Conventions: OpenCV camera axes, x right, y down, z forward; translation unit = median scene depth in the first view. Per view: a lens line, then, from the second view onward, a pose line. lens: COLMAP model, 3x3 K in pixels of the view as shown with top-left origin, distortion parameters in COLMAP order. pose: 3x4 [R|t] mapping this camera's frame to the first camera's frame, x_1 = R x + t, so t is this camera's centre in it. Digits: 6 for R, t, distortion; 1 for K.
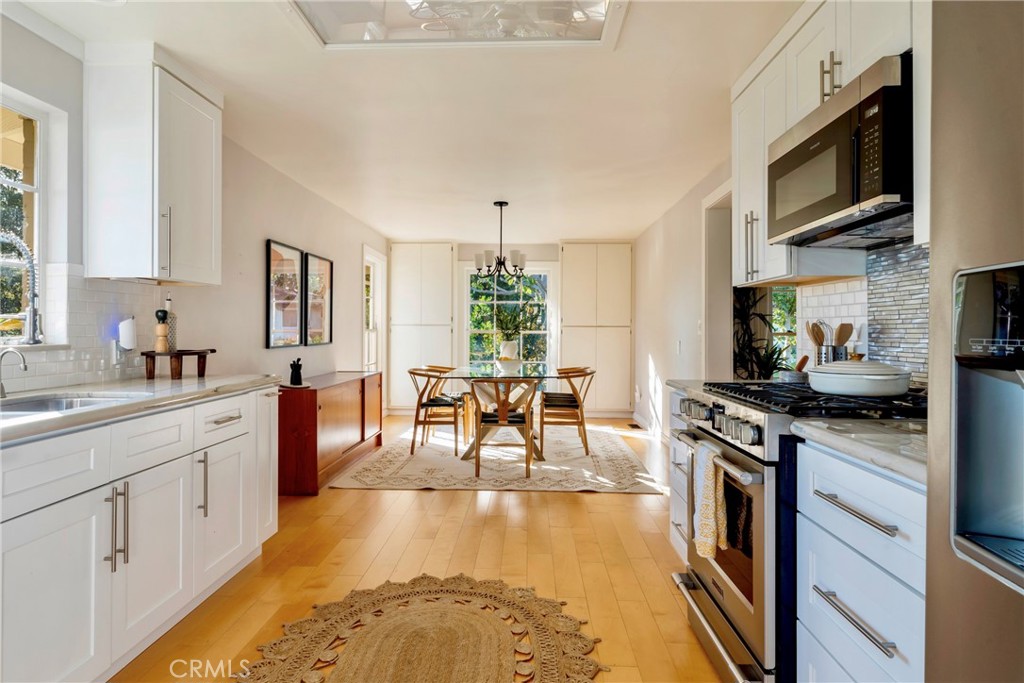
lens RADIAL K [[577.1, 0, 514.3], [0, 577.1, 332.7], [0, 0, 1]] dist [0.004033, 0.000238]
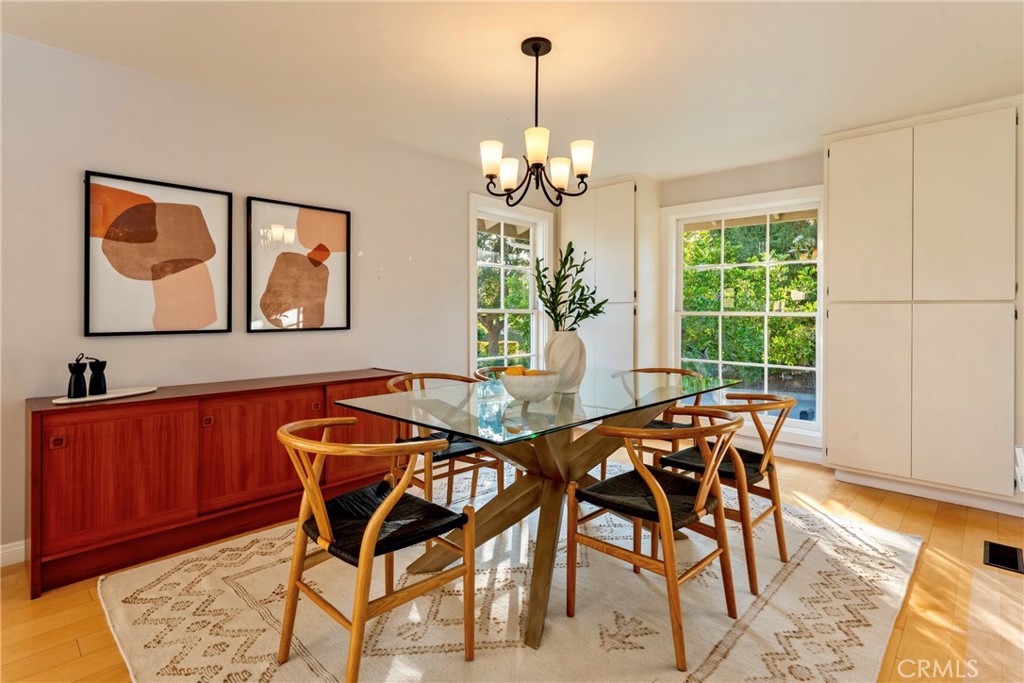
lens RADIAL K [[510.7, 0, 516.5], [0, 510.7, 307.9], [0, 0, 1]] dist [0.000625, 0.000195]
pose [[0.747736, -0.005865, -0.663970, 0.228507], [-0.005274, 0.999877, -0.014771, 0.001689], [0.663975, 0.014547, 0.747613, 0.605729]]
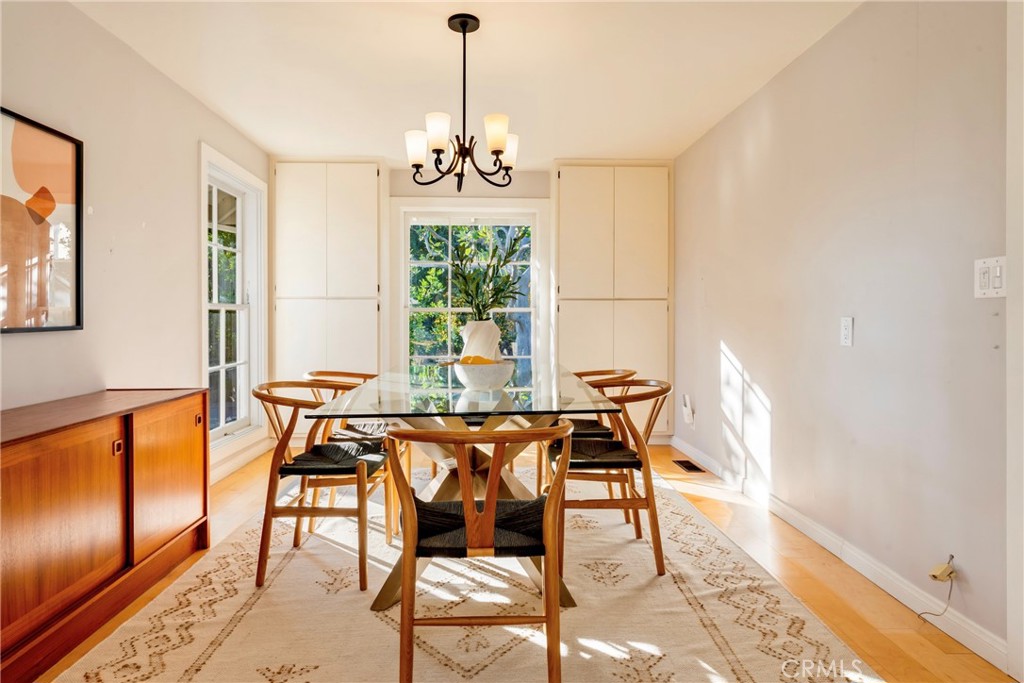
lens RADIAL K [[589.9, 0, 516.0], [0, 589.9, 316.7], [0, 0, 1]] dist [0.000972, 0.000142]
pose [[0.996671, -0.004547, 0.081396, -0.018790], [0.004932, 0.999978, -0.004535, 0.012579], [-0.081373, 0.004922, 0.996672, 0.472794]]
